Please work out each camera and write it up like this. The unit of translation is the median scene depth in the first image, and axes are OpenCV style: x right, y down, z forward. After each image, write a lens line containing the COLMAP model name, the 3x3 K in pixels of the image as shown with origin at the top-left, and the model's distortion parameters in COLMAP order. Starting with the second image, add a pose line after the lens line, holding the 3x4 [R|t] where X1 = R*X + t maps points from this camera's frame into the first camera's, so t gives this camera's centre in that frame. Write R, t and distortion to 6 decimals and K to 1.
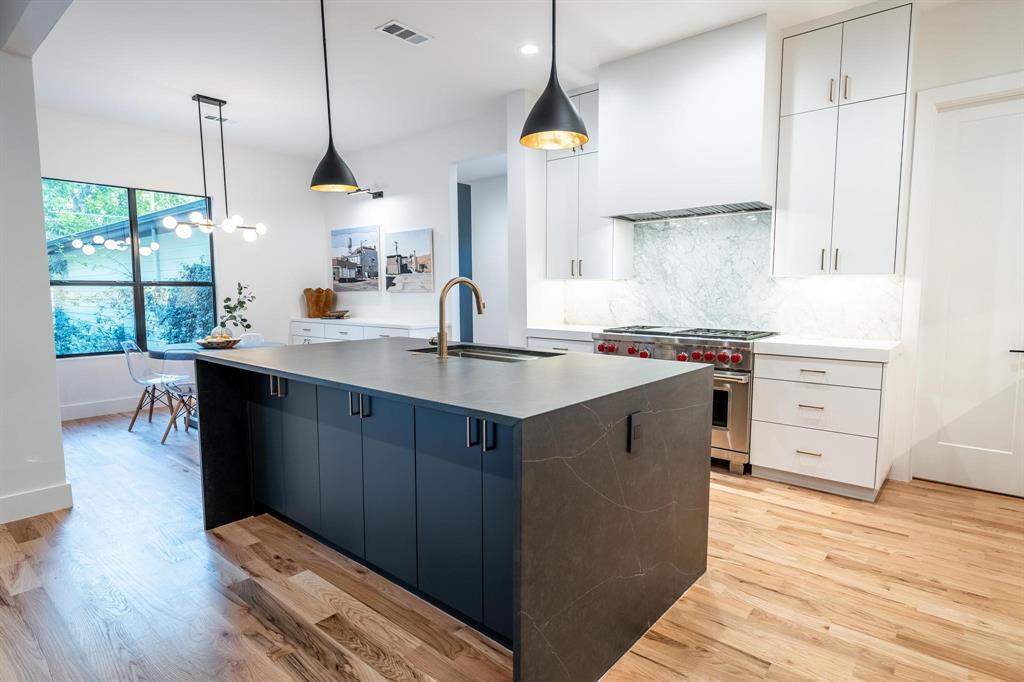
lens RADIAL K [[551.2, 0, 511.8], [0, 551.2, 343.1], [0, 0, 1]] dist [0.002311, 0.000155]
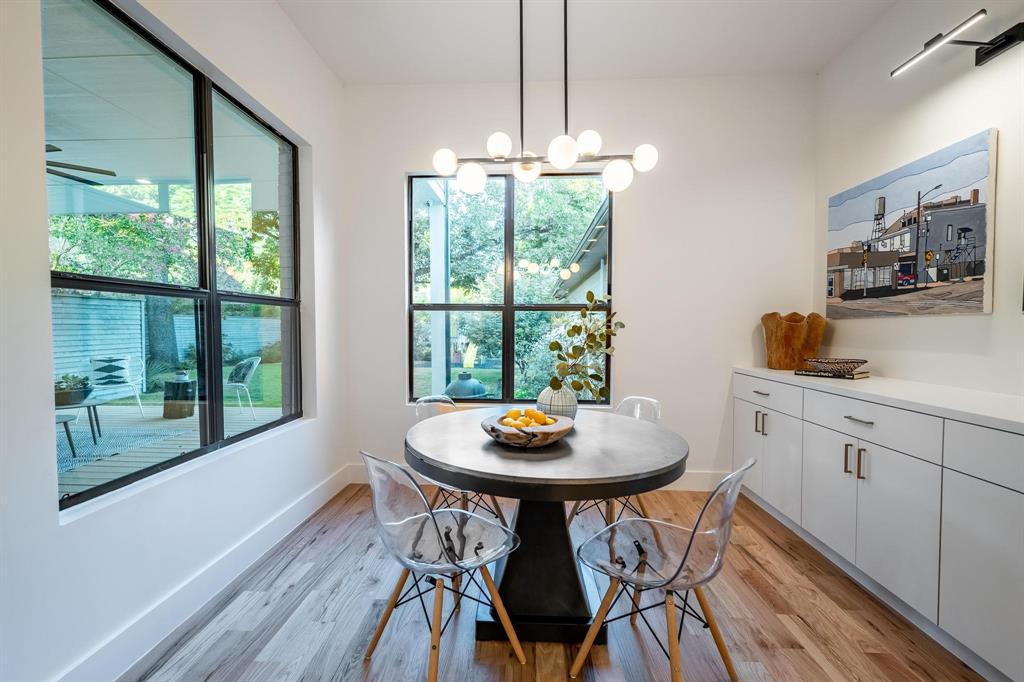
lens RADIAL K [[425.0, 0, 511.2], [0, 425.0, 341.0], [0, 0, 1]] dist [0.000383, -0.000004]
pose [[0.608152, 0.029404, -0.793276, -0.198557], [-0.080638, 0.996433, -0.024886, -0.042767], [0.789714, 0.079102, 0.608354, 0.562921]]
